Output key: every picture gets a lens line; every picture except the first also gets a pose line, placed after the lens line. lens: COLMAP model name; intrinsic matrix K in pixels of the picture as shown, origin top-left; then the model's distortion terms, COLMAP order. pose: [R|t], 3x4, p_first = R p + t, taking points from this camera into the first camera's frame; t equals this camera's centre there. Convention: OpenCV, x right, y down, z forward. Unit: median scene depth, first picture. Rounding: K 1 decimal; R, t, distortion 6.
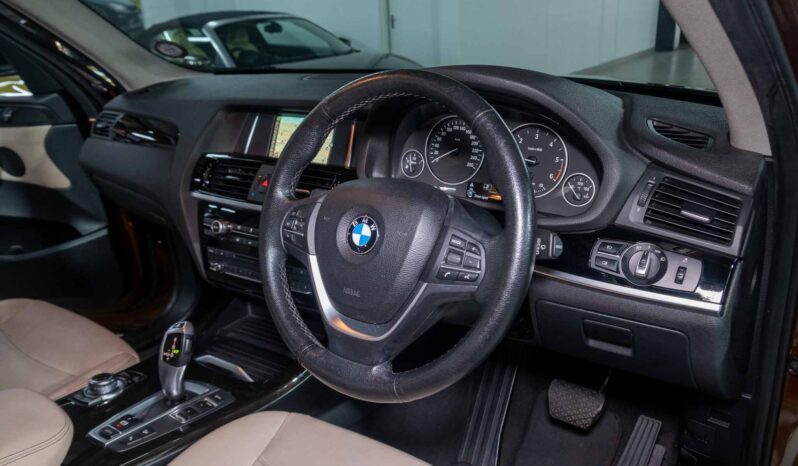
lens RADIAL K [[619.3, 0, 401.3], [0, 619.3, 235.8], [0, 0, 1]] dist [0.004959, 0.002369]
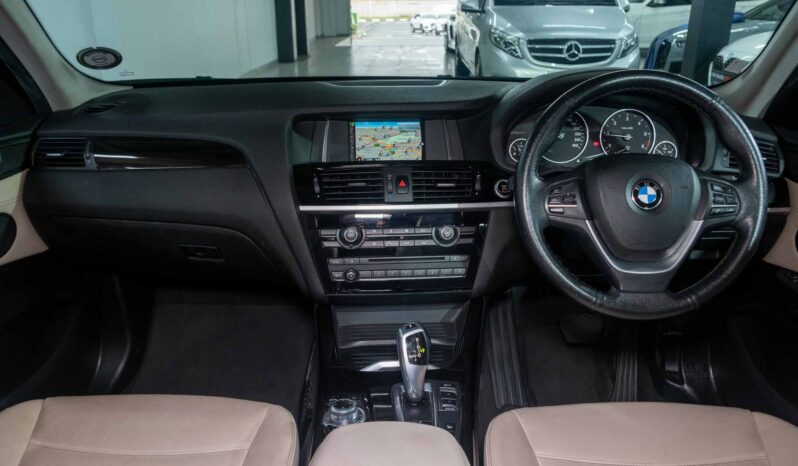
lens RADIAL K [[619.3, 0, 403.3], [0, 619.3, 229.8], [0, 0, 1]] dist [0.004959, 0.002369]
pose [[0.818494, -0.159725, 0.551866, -0.977998], [0.174776, 0.984274, 0.025658, -0.042466], [-0.547286, 0.075452, 0.833538, 0.163743]]
